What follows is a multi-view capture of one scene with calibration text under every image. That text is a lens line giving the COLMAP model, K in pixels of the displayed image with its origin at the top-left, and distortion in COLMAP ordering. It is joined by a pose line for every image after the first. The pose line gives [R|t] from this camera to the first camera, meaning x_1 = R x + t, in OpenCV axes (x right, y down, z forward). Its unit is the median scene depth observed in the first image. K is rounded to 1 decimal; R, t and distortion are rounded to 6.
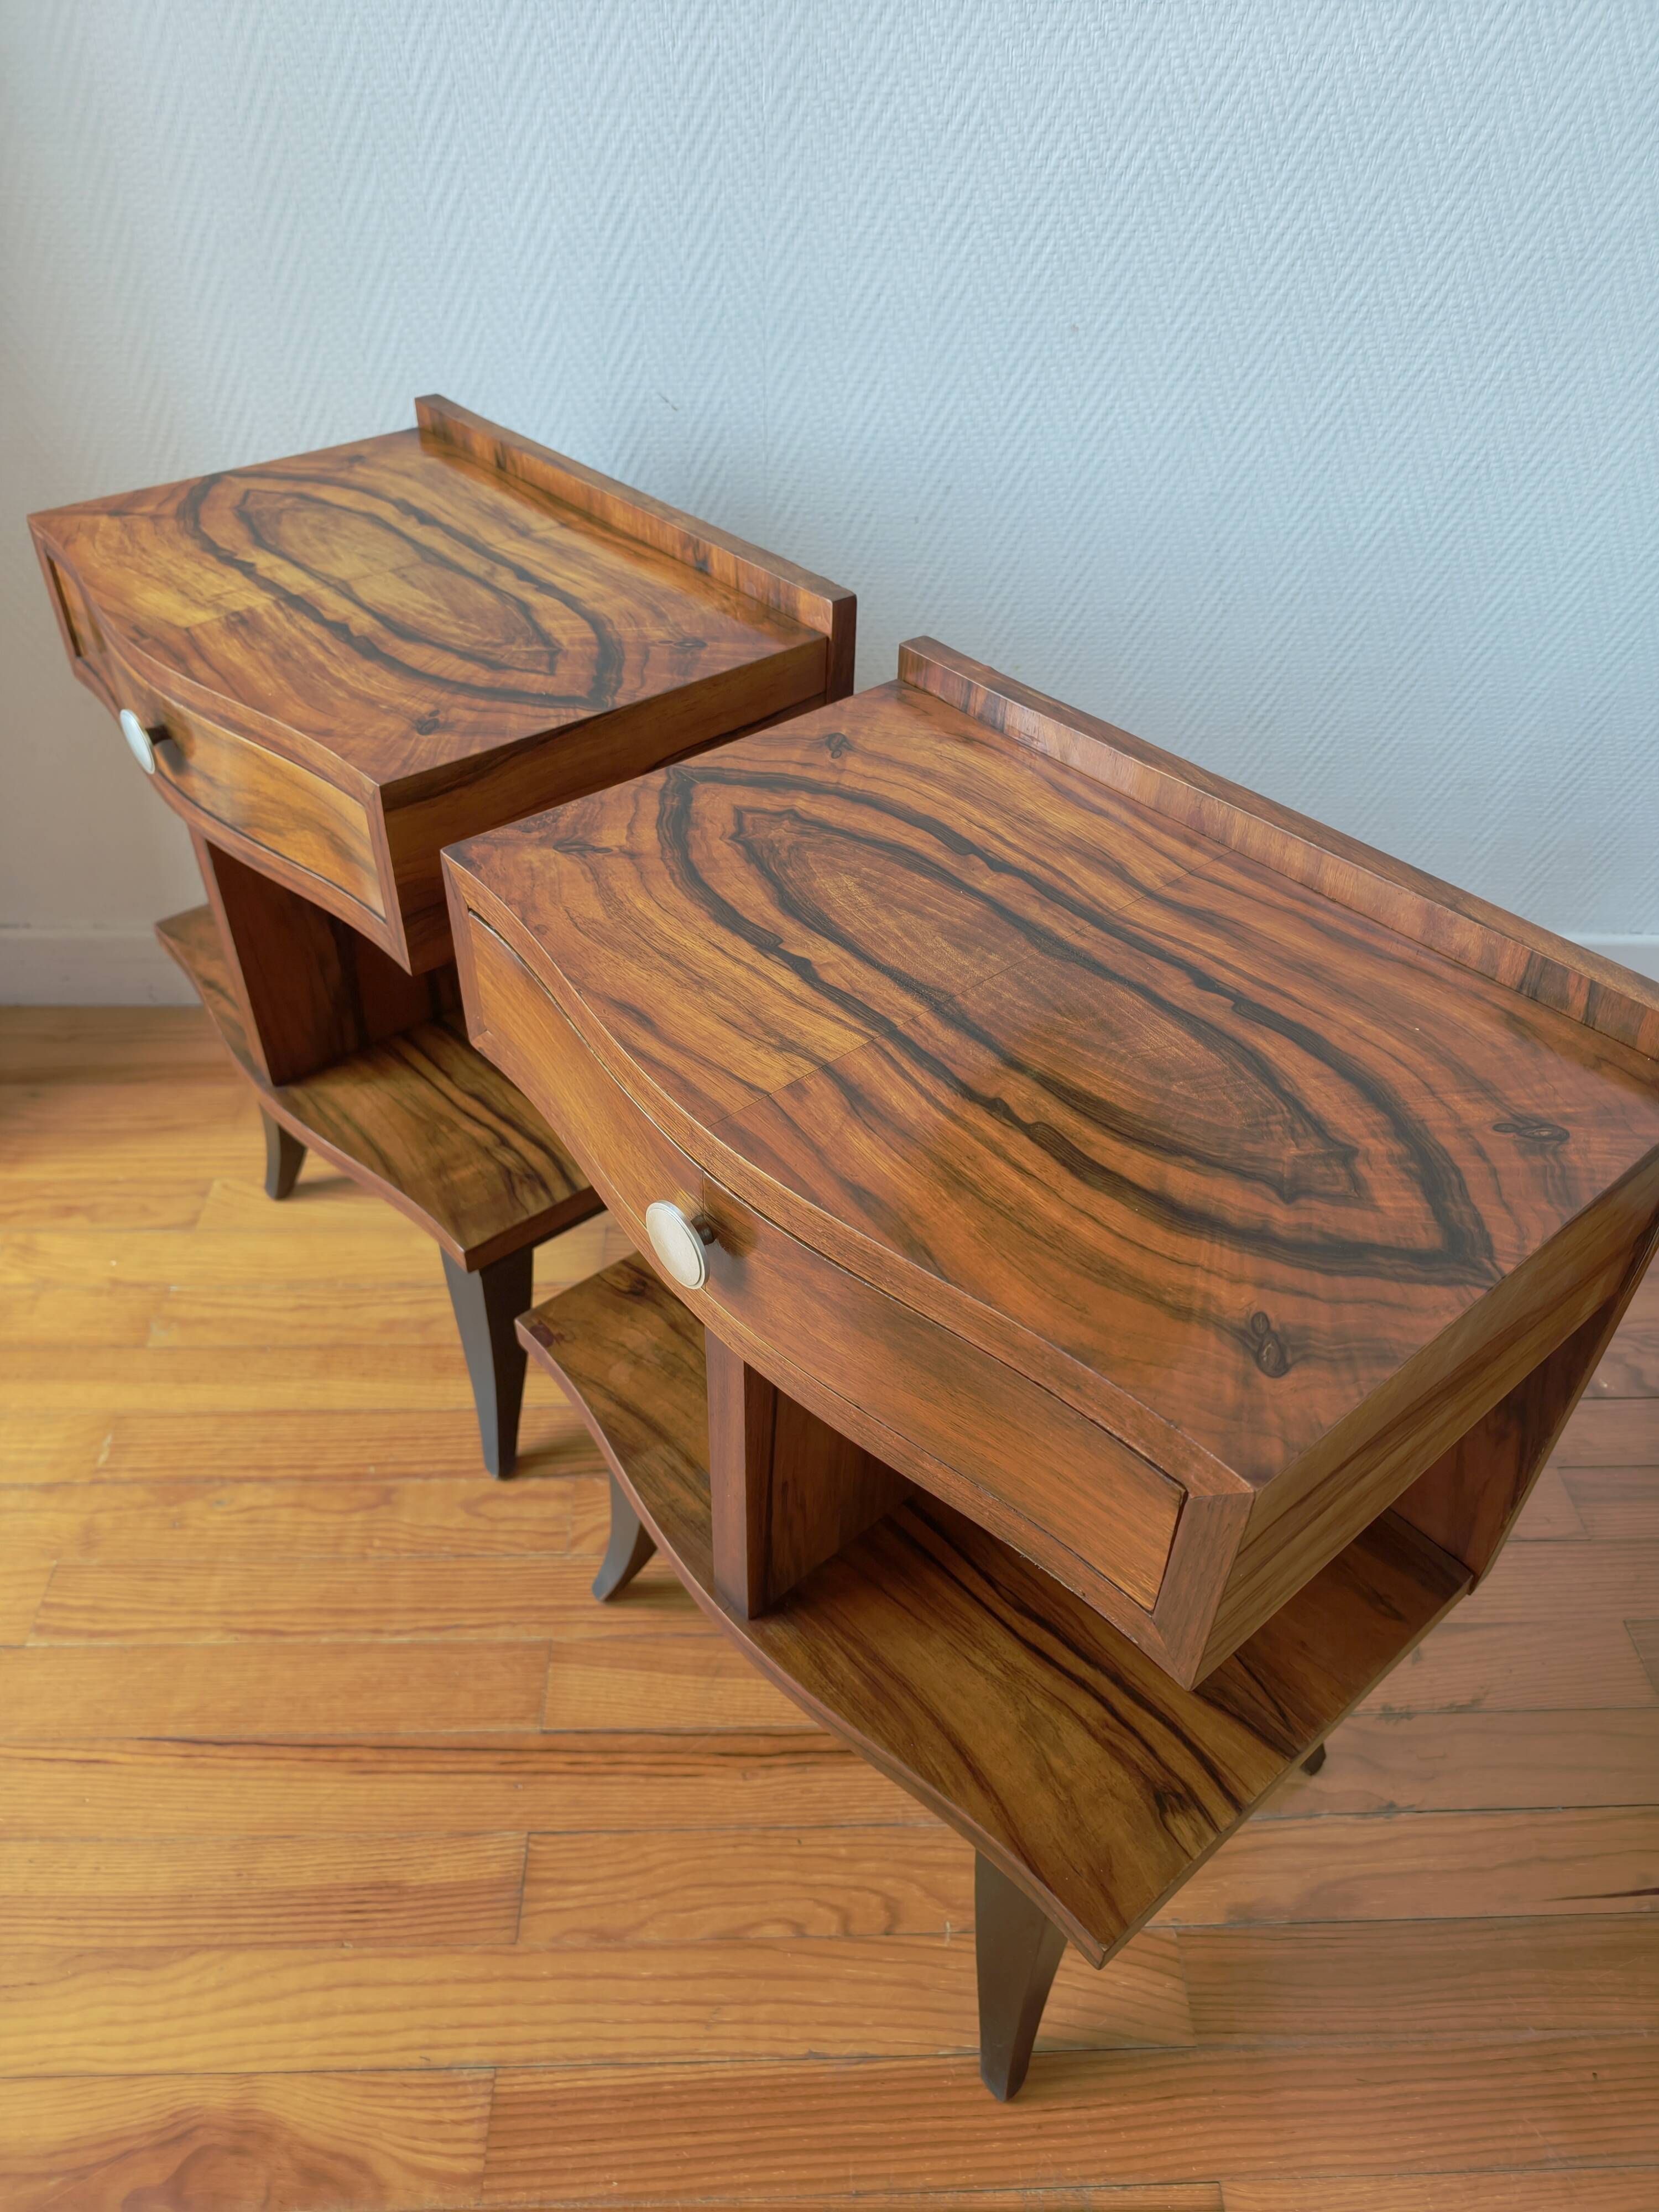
lens RADIAL K [[1546.4, 0, 842.6], [0, 1546.4, 1102.6], [0, 0, 1]] dist [0.001521, -0.018774]
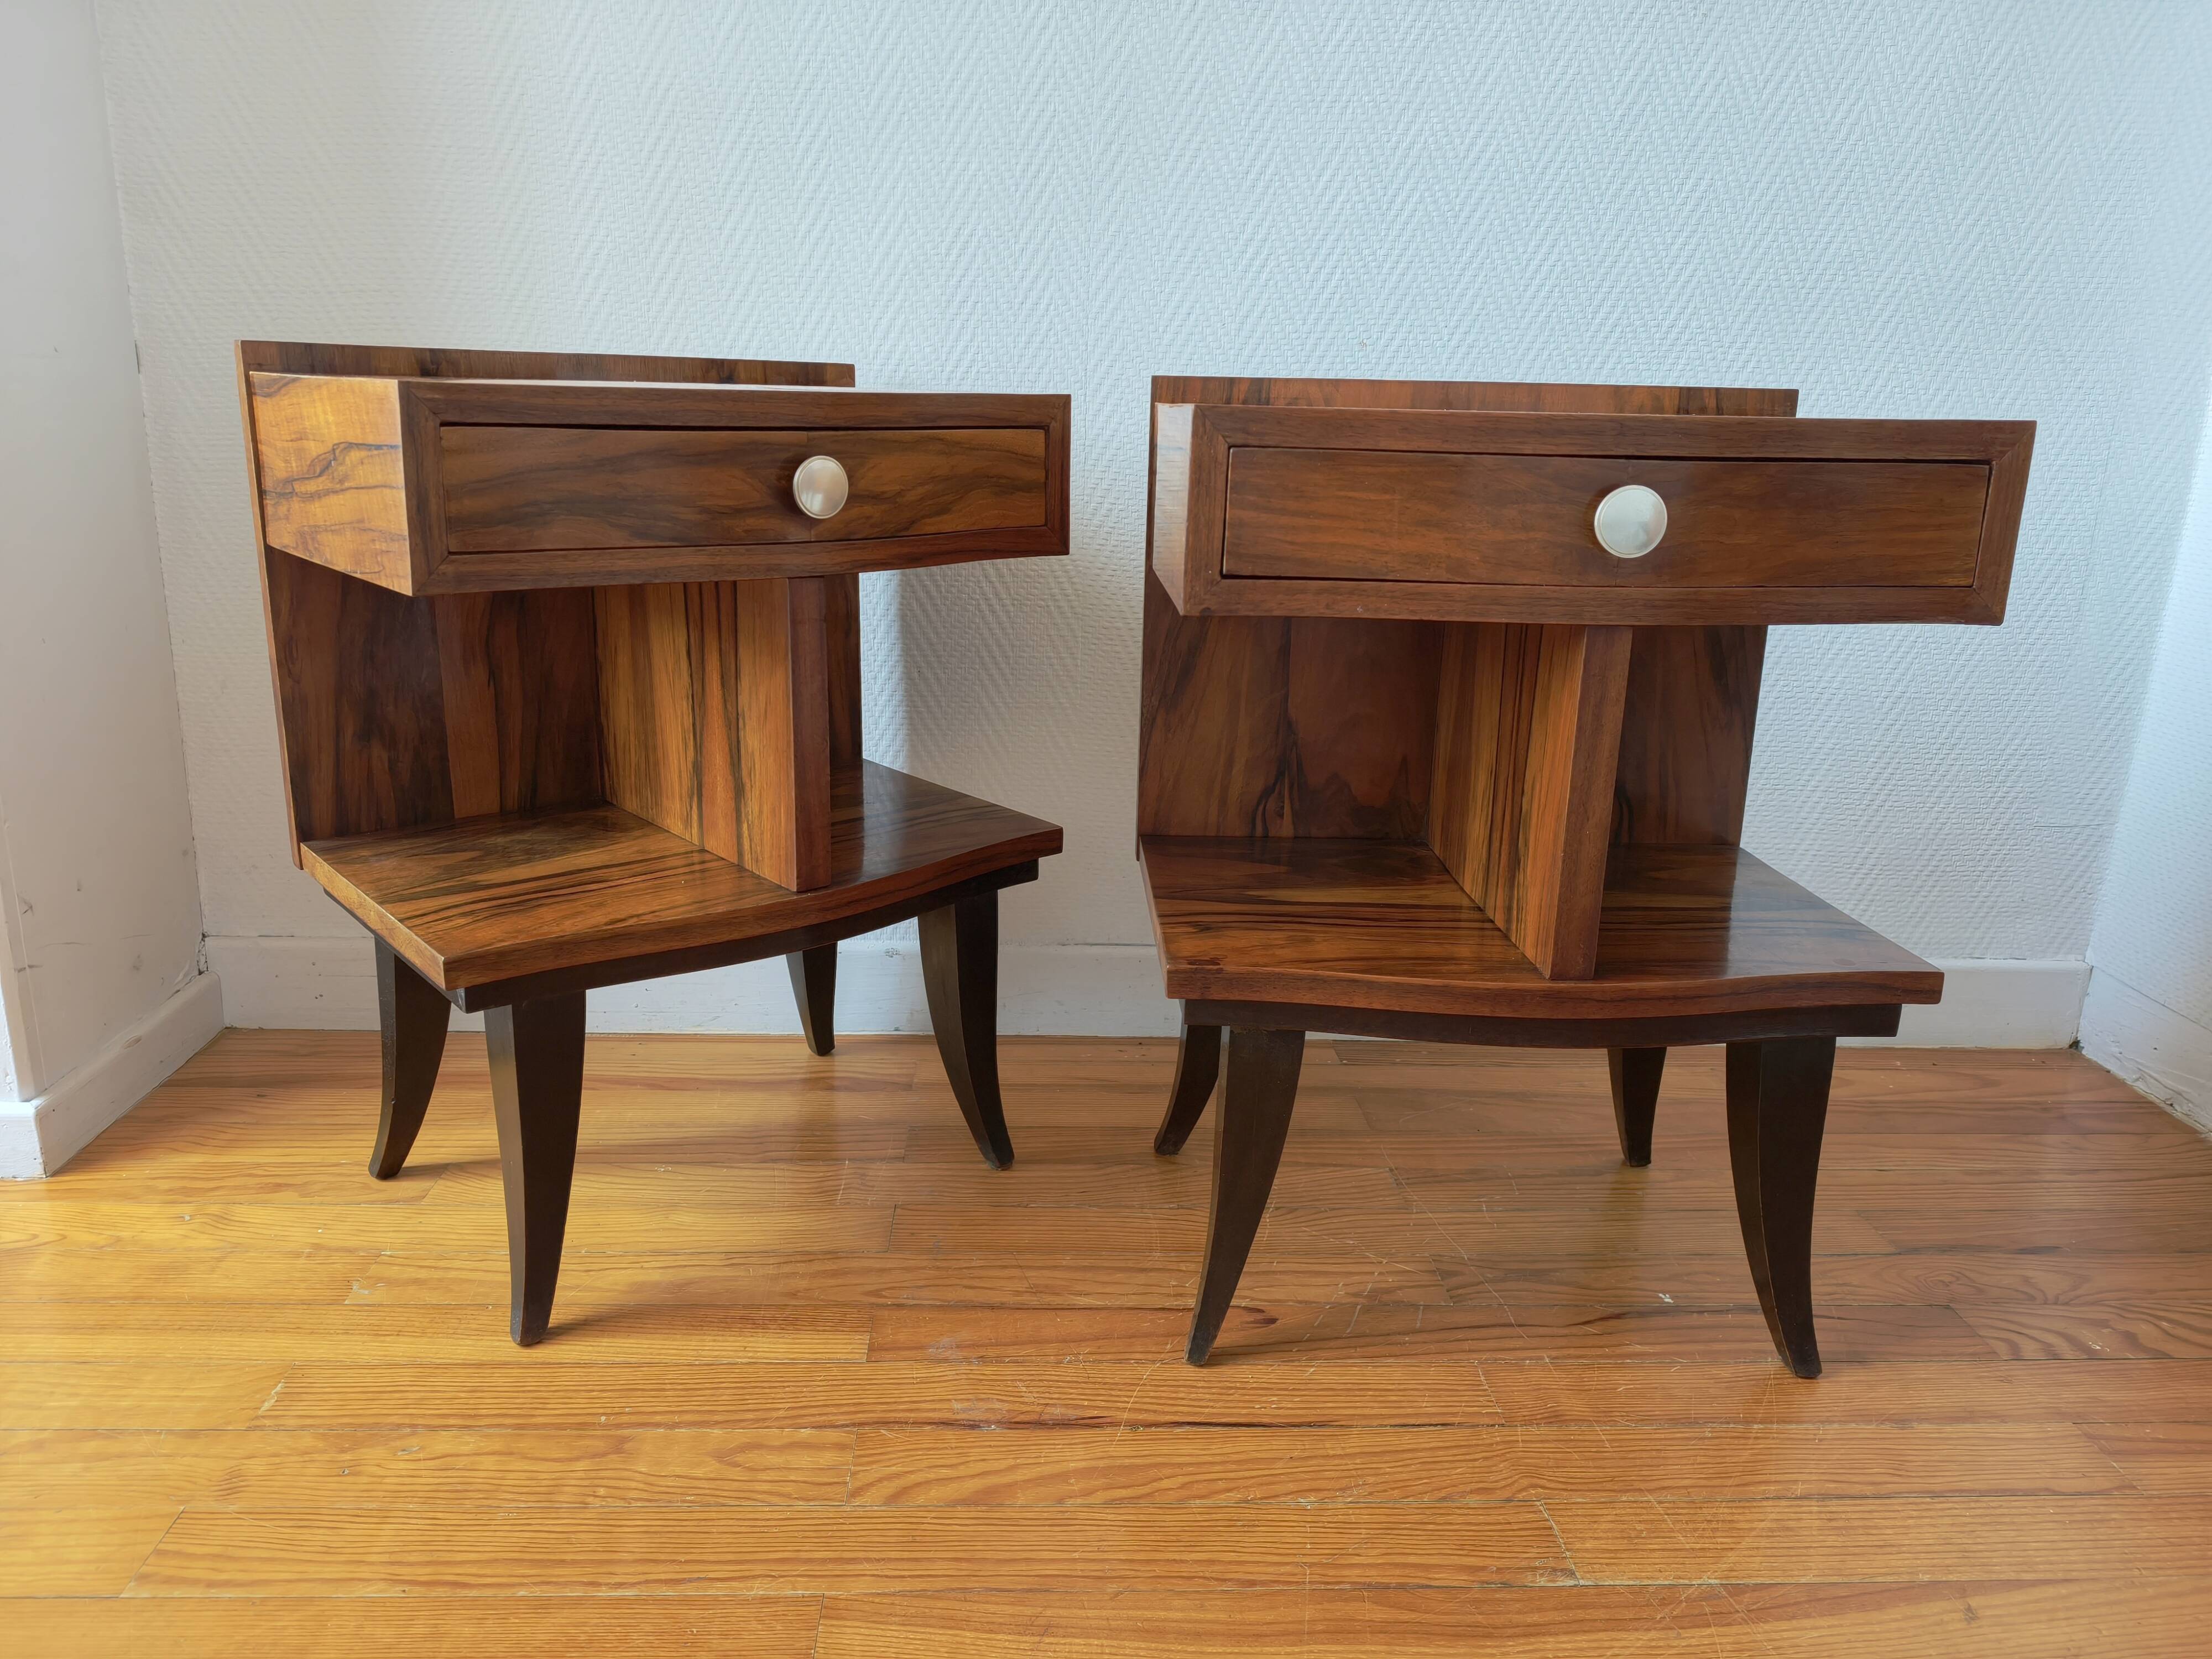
lens RADIAL K [[1546.4, 0, 1097.2], [0, 1546.4, 814.4], [0, 0, 1]] dist [0.001521, -0.018774]
pose [[0.999945, -0.001428, 0.010367, -0.058549], [0.005749, 0.902722, -0.430187, 0.308637], [-0.008745, 0.430223, 0.902680, 0.147566]]
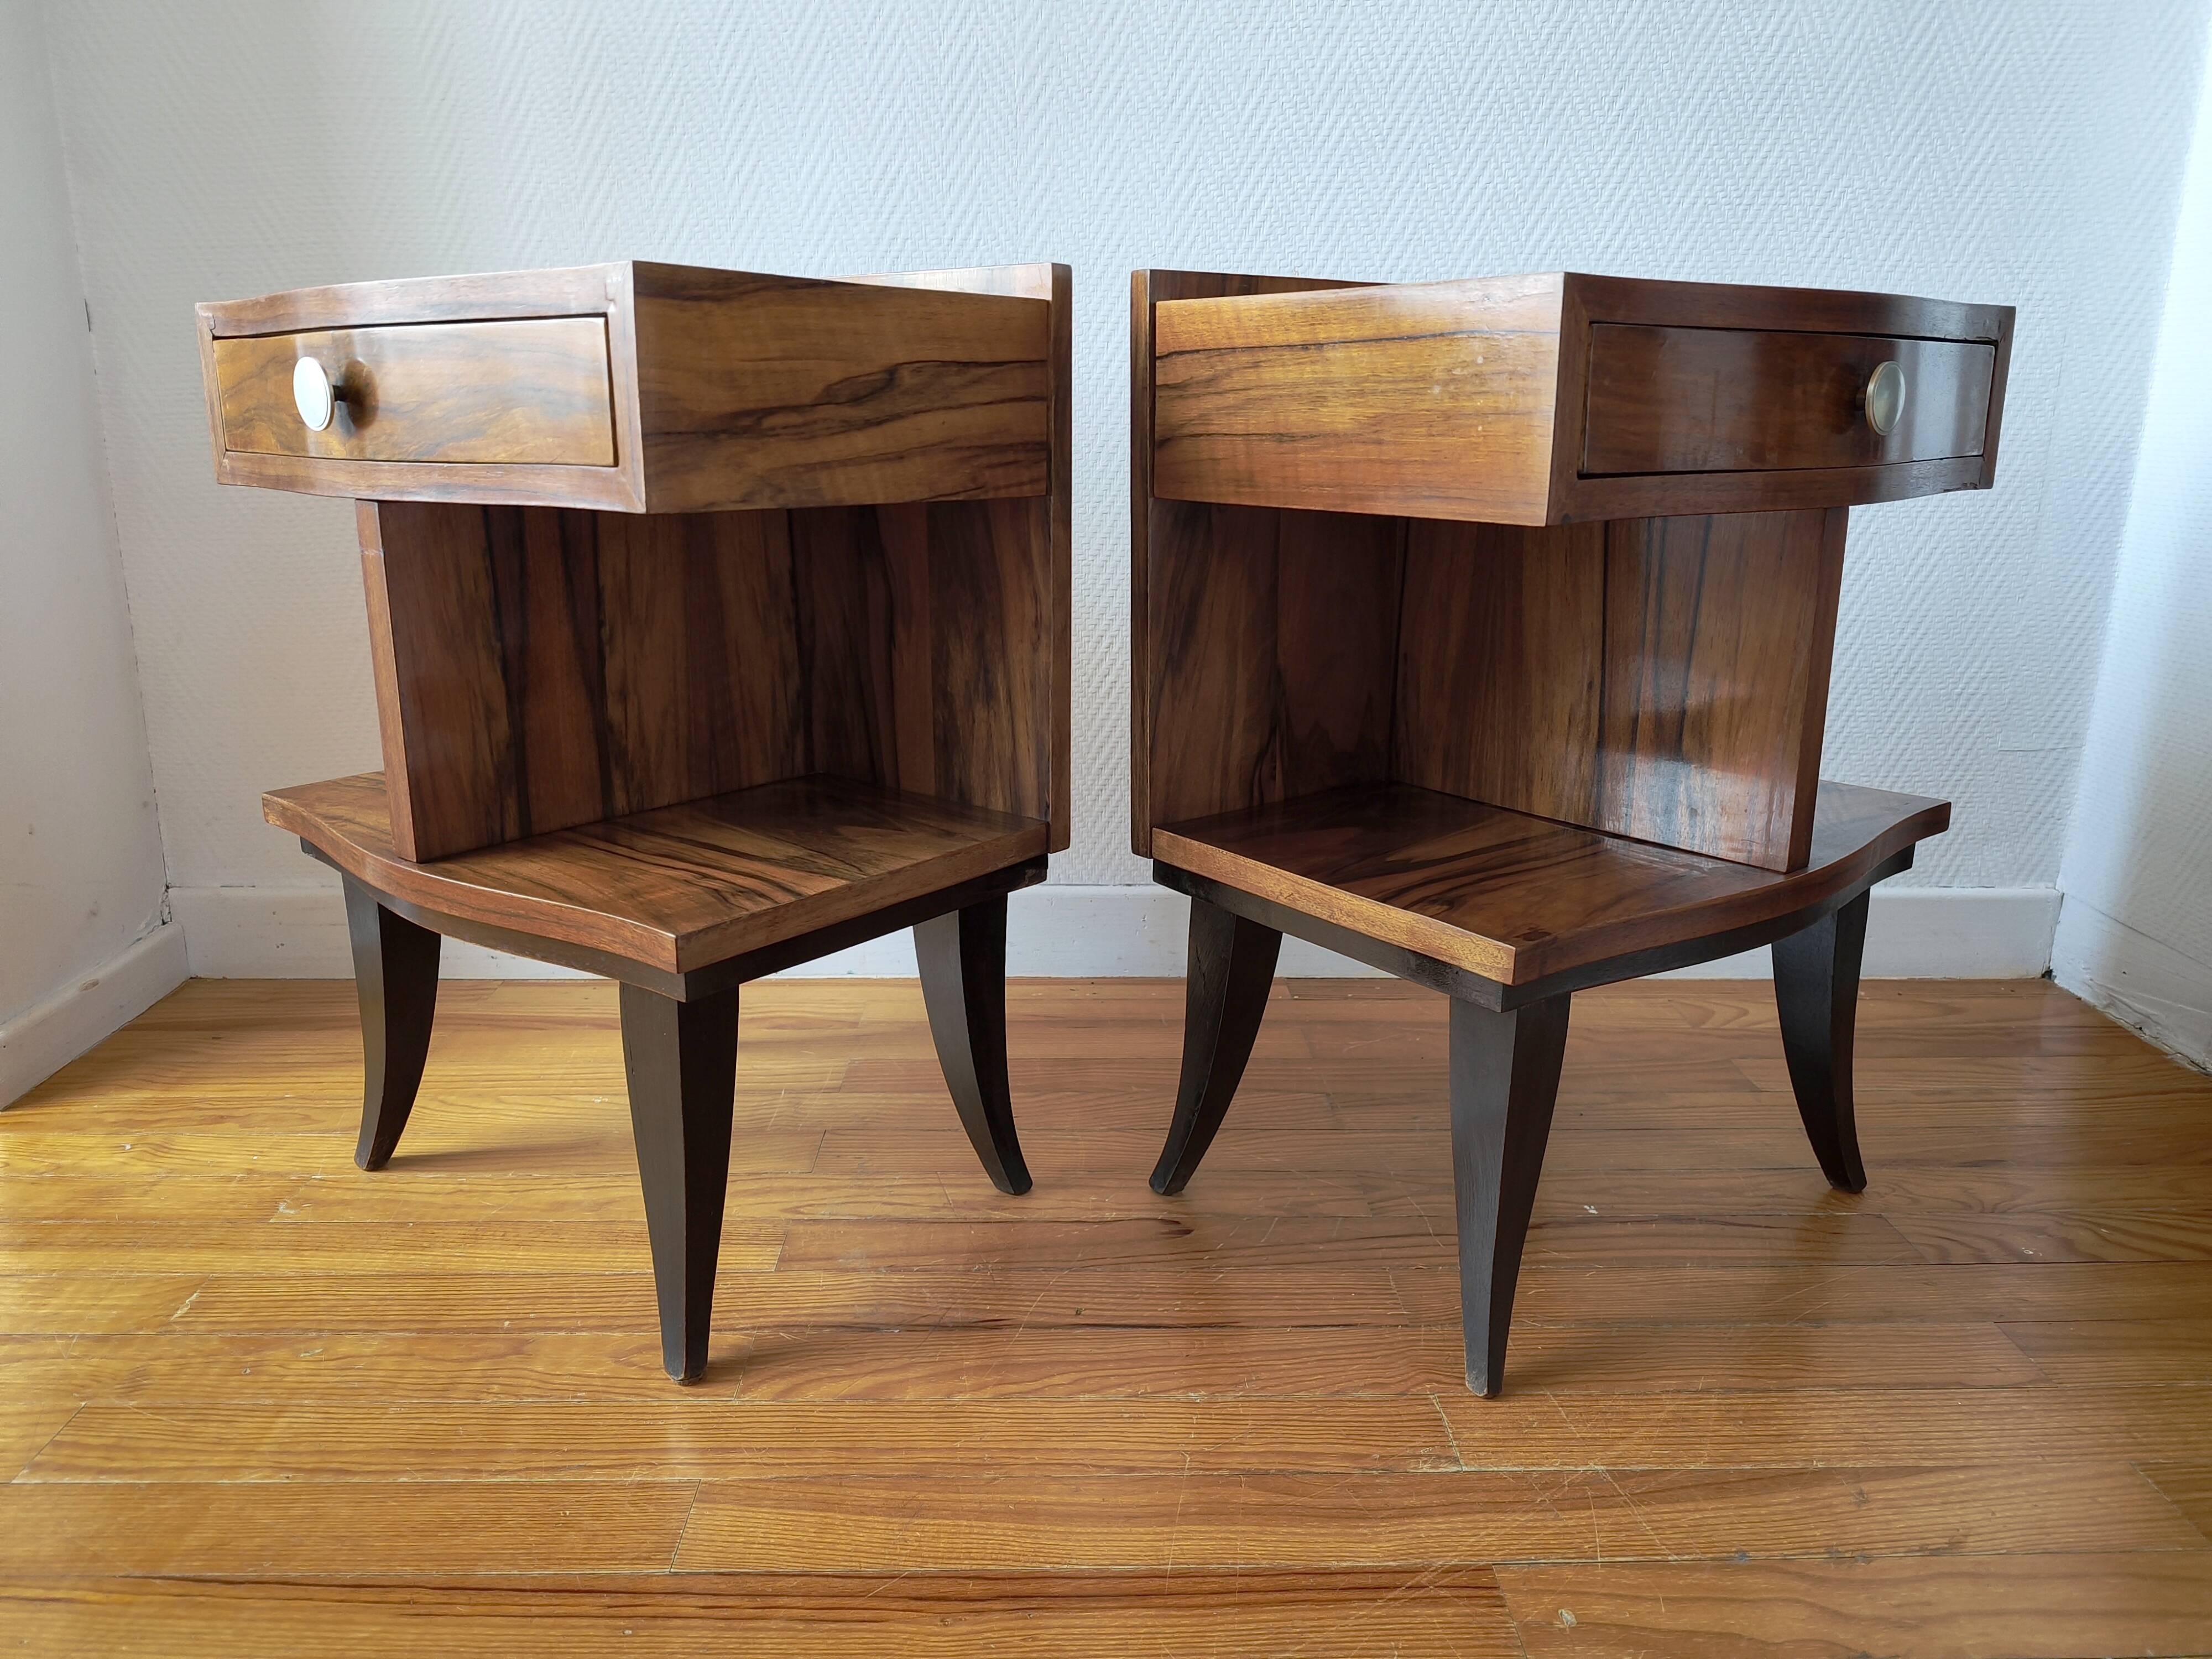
lens RADIAL K [[1546.4, 0, 1102.4], [0, 1546.4, 812.9], [0, 0, 1]] dist [0.001521, -0.018774]
pose [[0.999693, -0.017810, -0.017203, 0.025261], [0.008583, 0.900902, -0.433937, 0.359359], [0.023226, 0.433657, 0.900779, 0.171825]]
